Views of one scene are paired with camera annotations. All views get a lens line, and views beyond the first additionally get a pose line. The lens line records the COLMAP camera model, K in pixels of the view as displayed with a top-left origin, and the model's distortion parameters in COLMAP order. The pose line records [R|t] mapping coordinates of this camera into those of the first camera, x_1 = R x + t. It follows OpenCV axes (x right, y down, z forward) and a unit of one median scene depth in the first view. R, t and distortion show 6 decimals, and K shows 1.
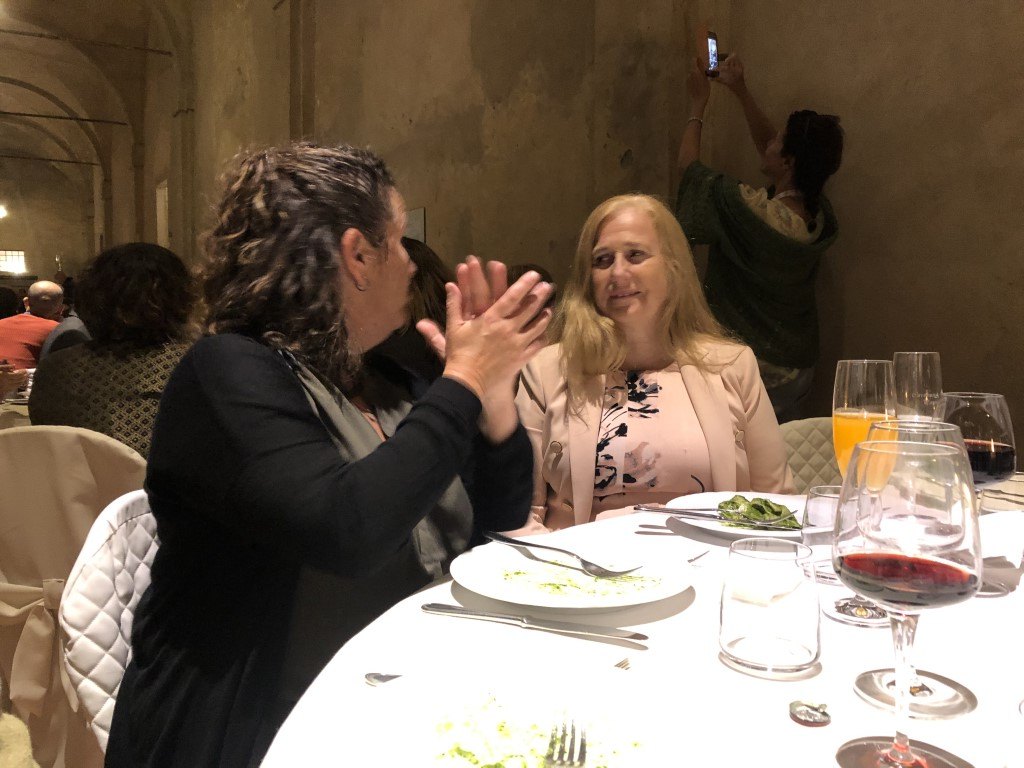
lens RADIAL K [[822.4, 0, 512.0], [0, 822.4, 384.0], [0, 0, 1]] dist [-0.118467, 0.220826]
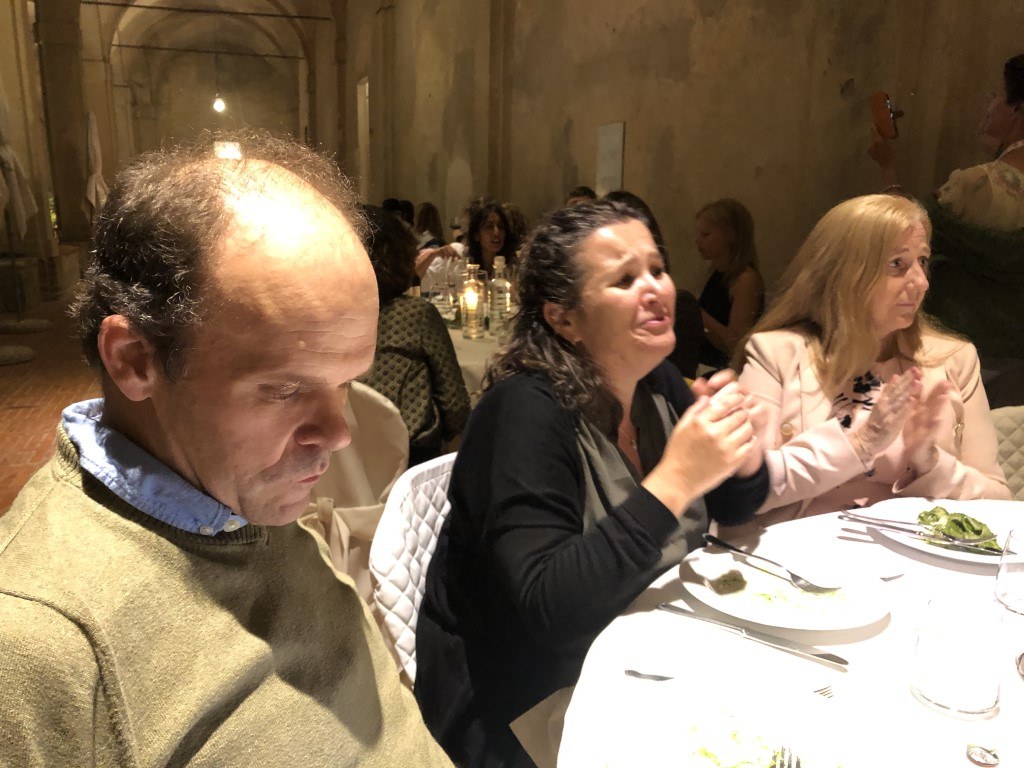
lens RADIAL K [[809.1, 0, 512.0], [0, 809.1, 384.0], [0, 0, 1]] dist [0.073743, -0.104617]
pose [[0.975811, 0.054876, -0.211618, -0.032369], [-0.024663, 0.989437, 0.142852, -0.095246], [0.217222, -0.134177, 0.966856, -0.091240]]
